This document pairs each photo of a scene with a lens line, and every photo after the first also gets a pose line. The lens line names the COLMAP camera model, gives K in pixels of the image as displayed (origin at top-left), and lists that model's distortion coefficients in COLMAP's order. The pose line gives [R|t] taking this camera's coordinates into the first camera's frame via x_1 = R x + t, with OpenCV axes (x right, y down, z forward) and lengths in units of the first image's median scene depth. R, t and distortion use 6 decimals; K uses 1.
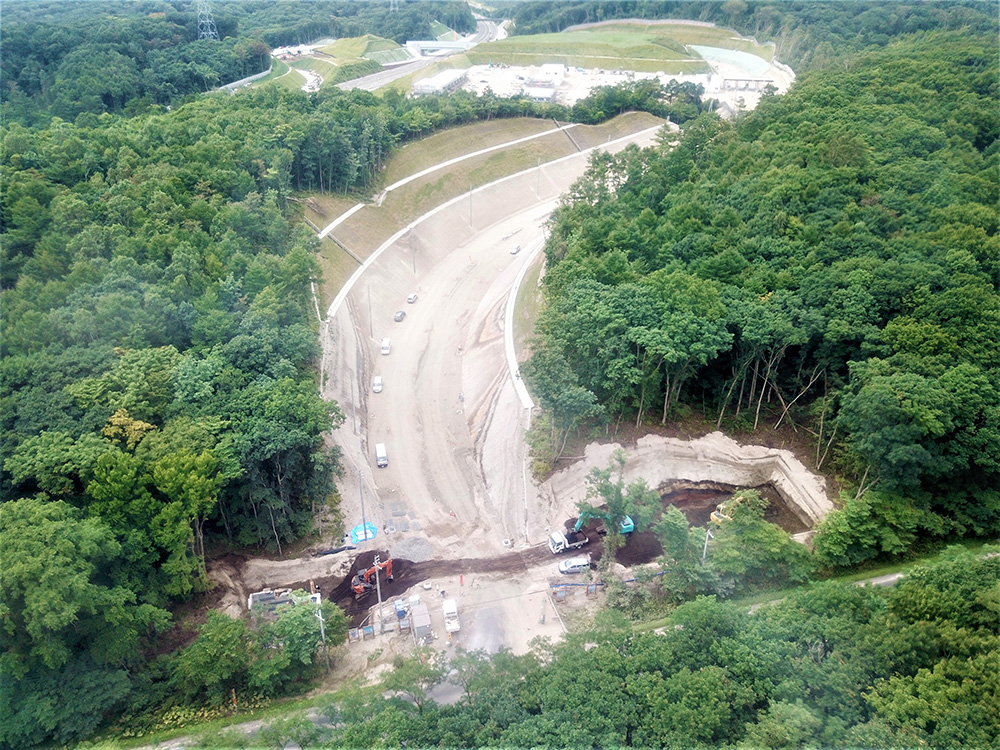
lens RADIAL K [[782.6, 0, 500.0], [0, 782.6, 375.0], [0, 0, 1]] dist [-0.020434, 0.002247]
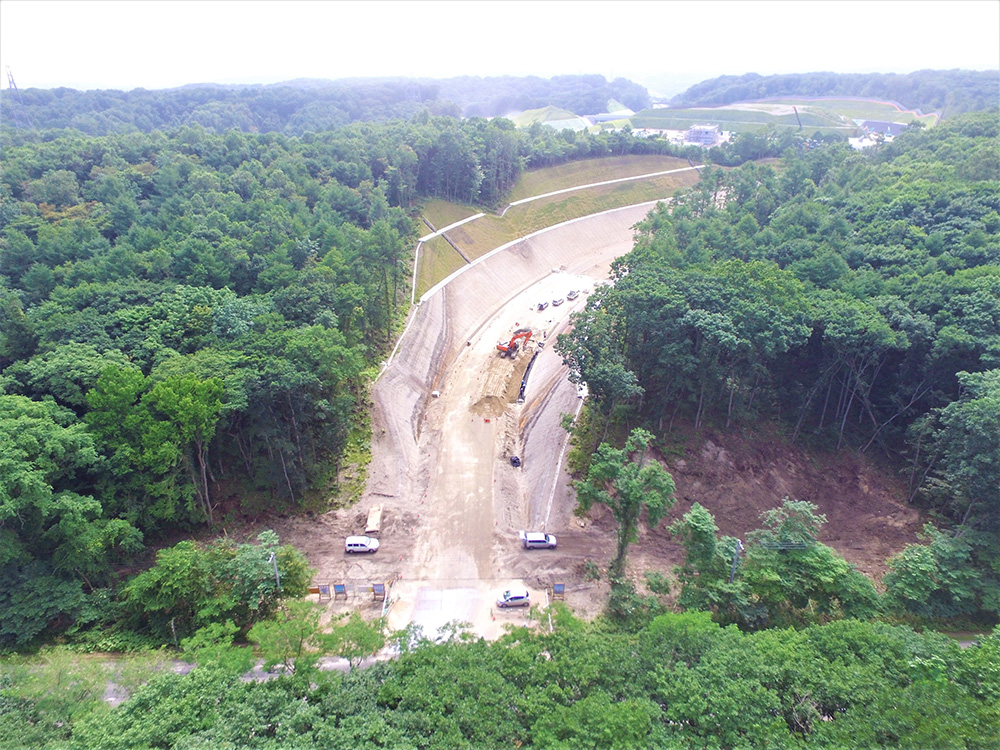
lens RADIAL K [[670.2, 0, 500.0], [0, 670.2, 375.0], [0, 0, 1]] dist [-0.025942, 0.025455]
pose [[0.968178, 0.100471, -0.229211, 0.127318], [-0.113552, 0.992531, -0.044580, 0.065945], [0.223020, 0.069189, 0.972355, 0.190018]]
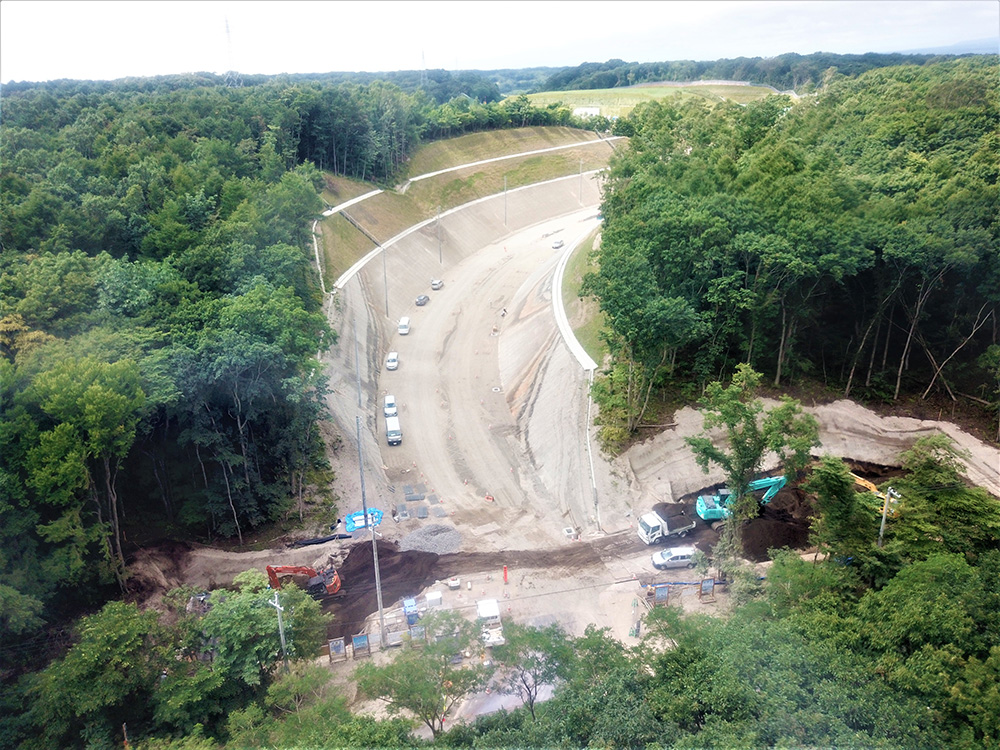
lens RADIAL K [[782.6, 0, 500.0], [0, 782.6, 375.0], [0, 0, 1]] dist [-0.020434, 0.002247]
pose [[0.999375, -0.005424, -0.034929, -0.024300], [0.001268, 0.993021, -0.117928, 0.139246], [0.035325, 0.117810, 0.992408, 0.262130]]
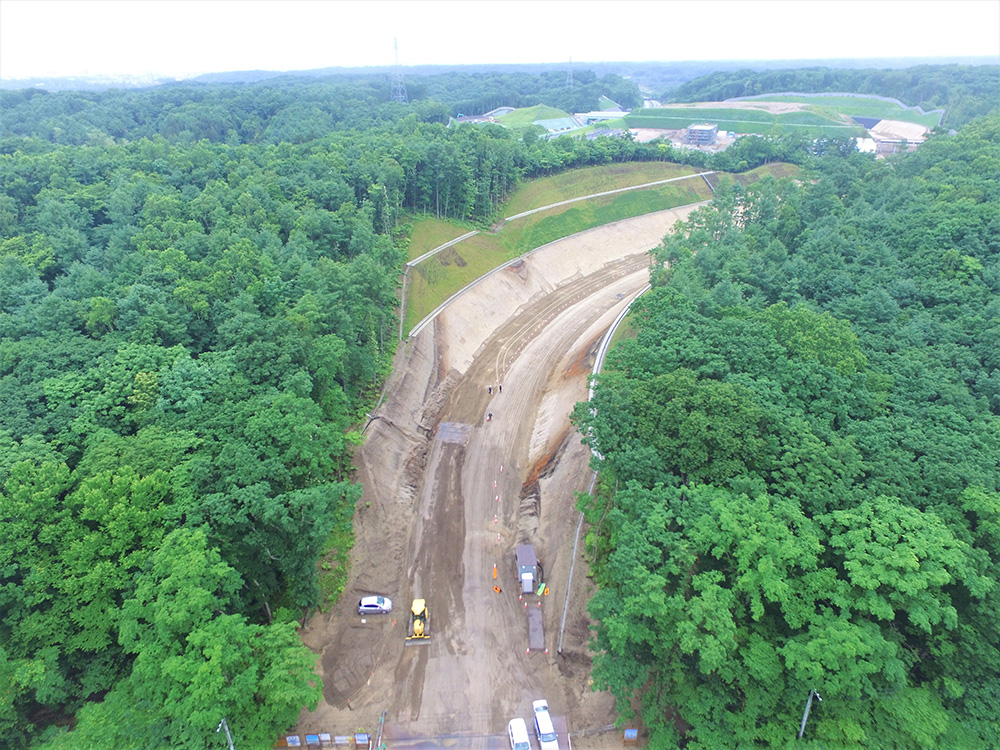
lens RADIAL K [[670.2, 0, 500.0], [0, 670.2, 375.0], [0, 0, 1]] dist [-0.025942, 0.025455]
pose [[0.972384, 0.091251, -0.214808, 0.082311], [-0.101948, 0.994016, -0.039234, -0.009881], [0.209942, 0.060050, 0.975868, 0.293152]]
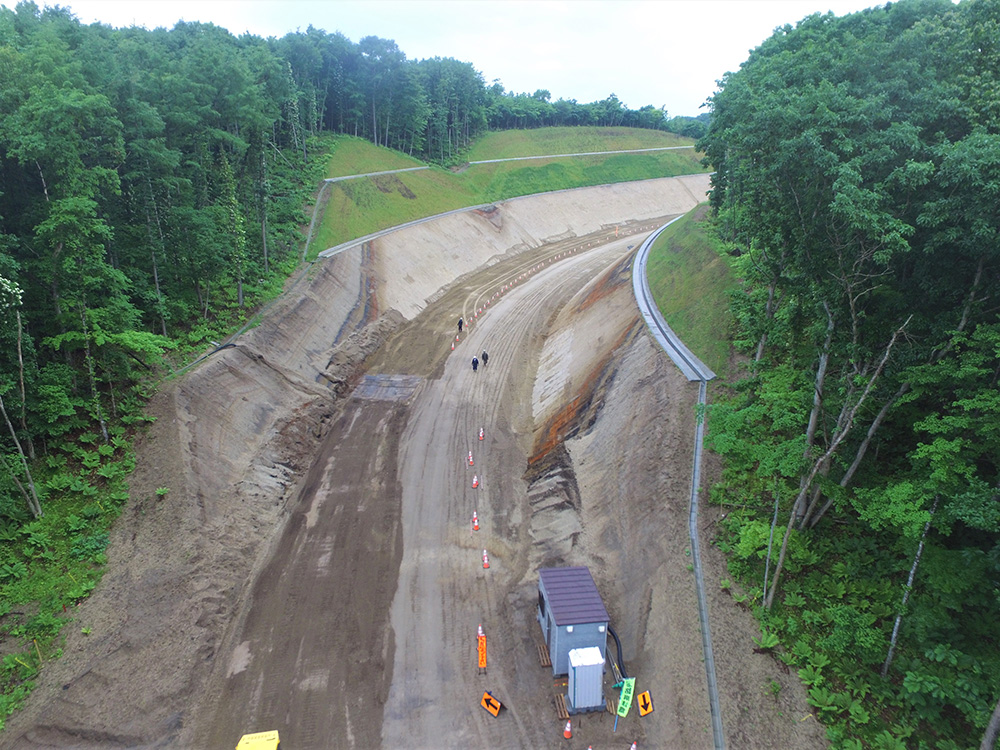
lens RADIAL K [[670.2, 0, 500.0], [0, 670.2, 375.0], [0, 0, 1]] dist [-0.025942, 0.025455]
pose [[0.984989, 0.041980, -0.167434, -0.003562], [-0.068773, 0.985107, -0.157590, 0.098015], [0.158325, 0.166740, 0.973207, 0.699403]]
